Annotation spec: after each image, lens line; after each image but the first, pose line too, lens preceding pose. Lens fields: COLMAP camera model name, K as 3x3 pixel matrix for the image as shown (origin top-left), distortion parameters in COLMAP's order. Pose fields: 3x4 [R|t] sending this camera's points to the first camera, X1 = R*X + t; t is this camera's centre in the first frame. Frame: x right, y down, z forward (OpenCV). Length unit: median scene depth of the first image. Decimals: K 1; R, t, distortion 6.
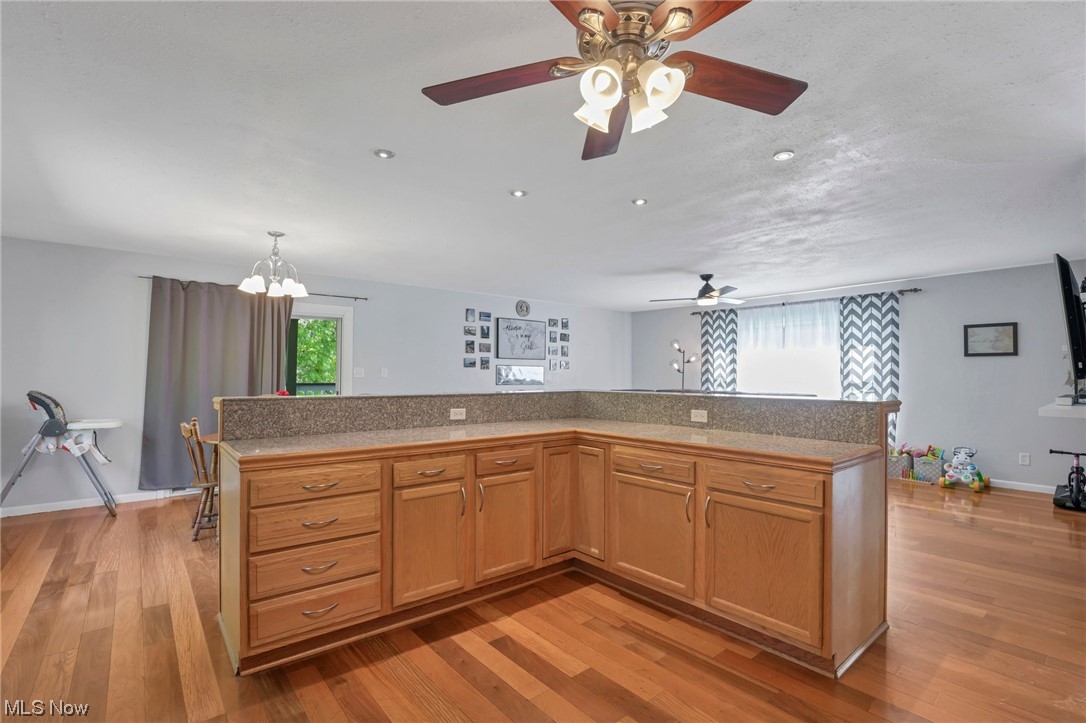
lens RADIAL K [[471.1, 0, 539.0], [0, 471.1, 372.9], [0, 0, 1]] dist [-0.017543, -0.000032]
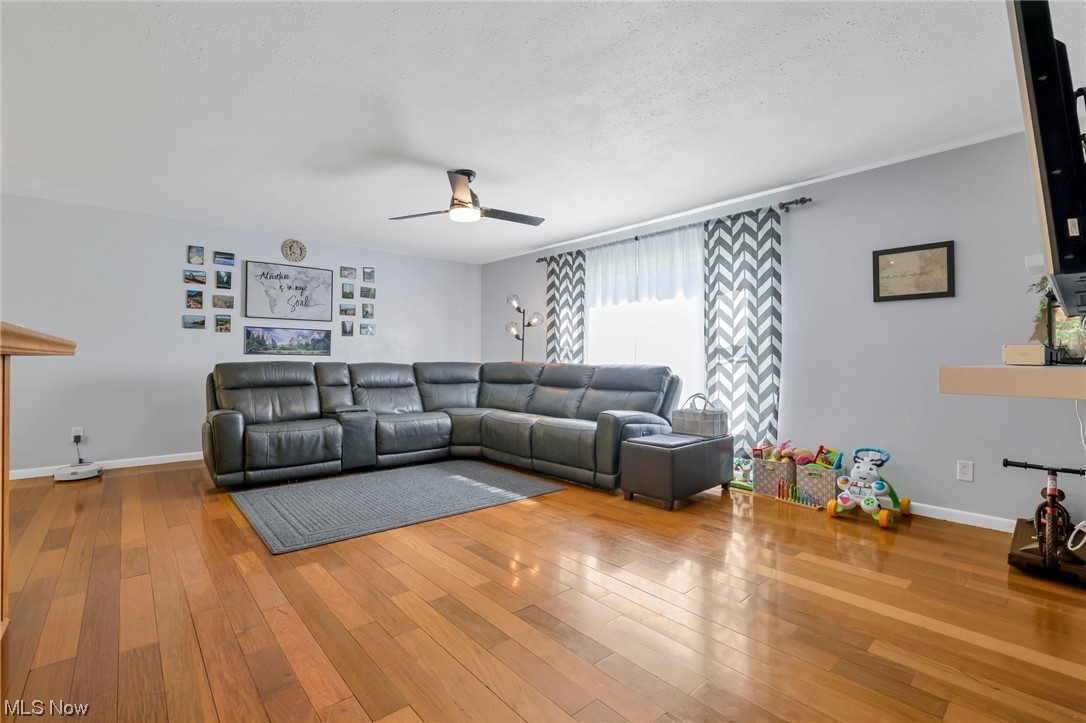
lens RADIAL K [[480.7, 0, 511.2], [0, 480.7, 353.1], [0, 0, 1]] dist [-0.032152, 0.000550]
pose [[0.999989, 0.001666, 0.004416, 0.369145], [-0.001641, 0.999982, -0.005713, 0.032295], [-0.004426, 0.005706, 0.999974, 0.321008]]
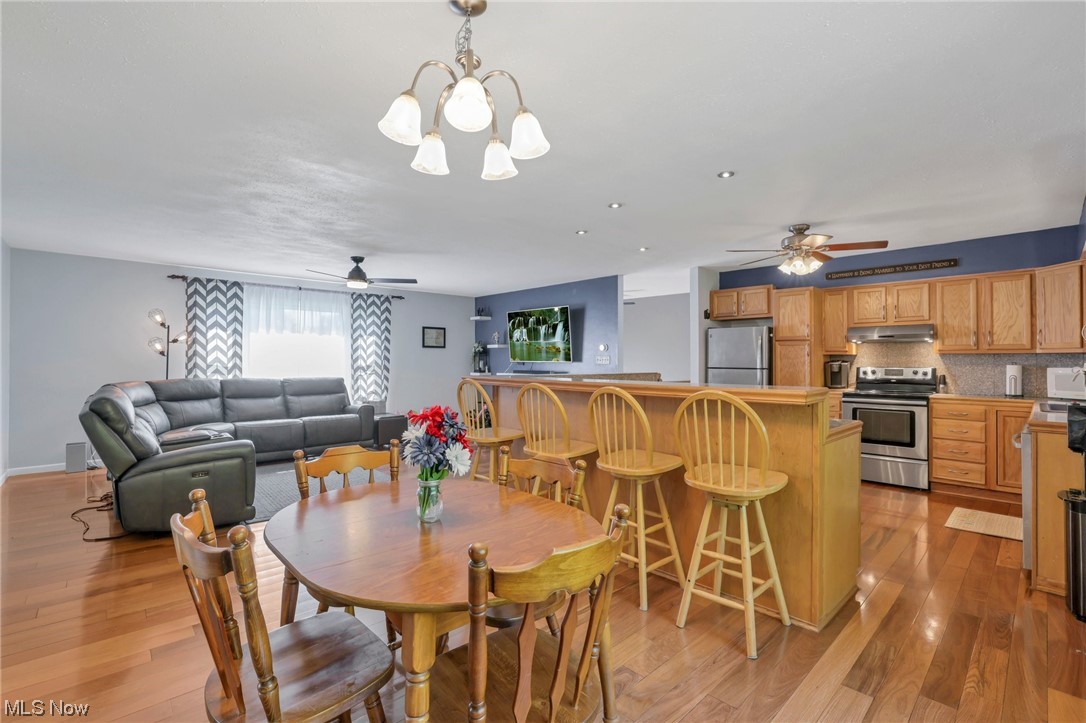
lens RADIAL K [[504.9, 0, 530.6], [0, 504.9, 350.7], [0, 0, 1]] dist [-0.023974, 0.000351]
pose [[-0.017021, 0.017682, 0.999699, -0.613022], [-0.007937, 0.999810, -0.017819, 0.001200], [-0.999824, -0.008238, -0.016878, 0.584932]]
